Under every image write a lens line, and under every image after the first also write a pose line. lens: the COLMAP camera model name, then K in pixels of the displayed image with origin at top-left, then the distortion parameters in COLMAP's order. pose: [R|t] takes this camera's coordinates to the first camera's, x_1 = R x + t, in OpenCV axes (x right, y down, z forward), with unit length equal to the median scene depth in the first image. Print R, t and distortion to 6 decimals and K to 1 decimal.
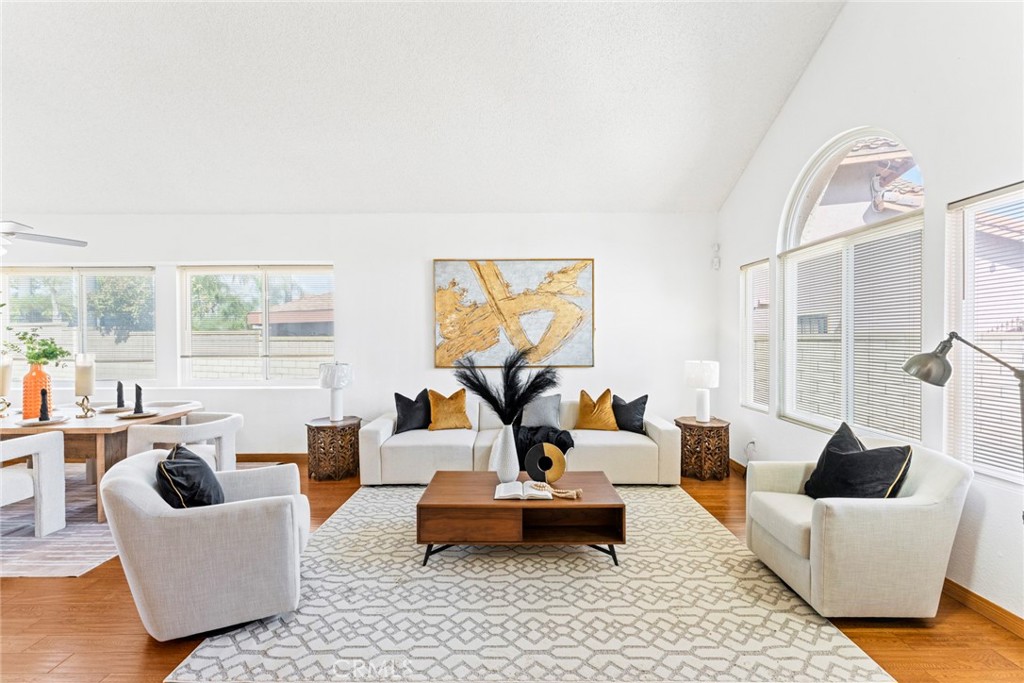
lens RADIAL K [[441.1, 0, 511.1], [0, 441.1, 340.0], [0, 0, 1]] dist [-0.001163, 0.001585]
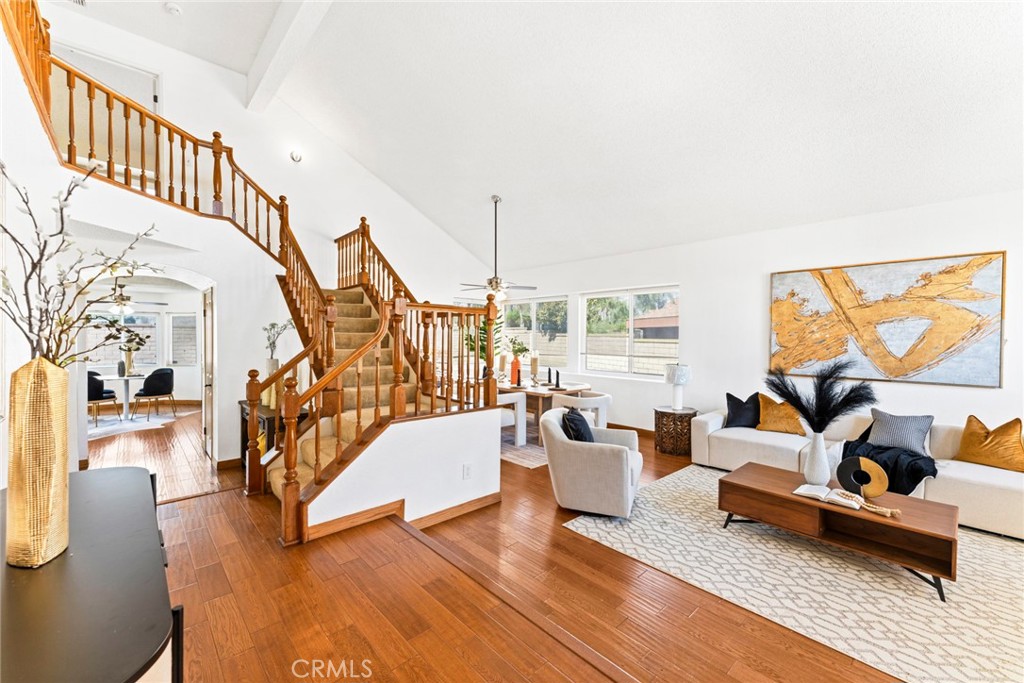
lens RADIAL K [[414.5, 0, 508.7], [0, 414.5, 343.5], [0, 0, 1]] dist [0.000759, -0.000475]
pose [[0.675230, 0.023832, -0.737222, 0.211802], [-0.014879, 0.999715, 0.018690, -0.030930], [0.737457, -0.001651, 0.675392, -0.226765]]
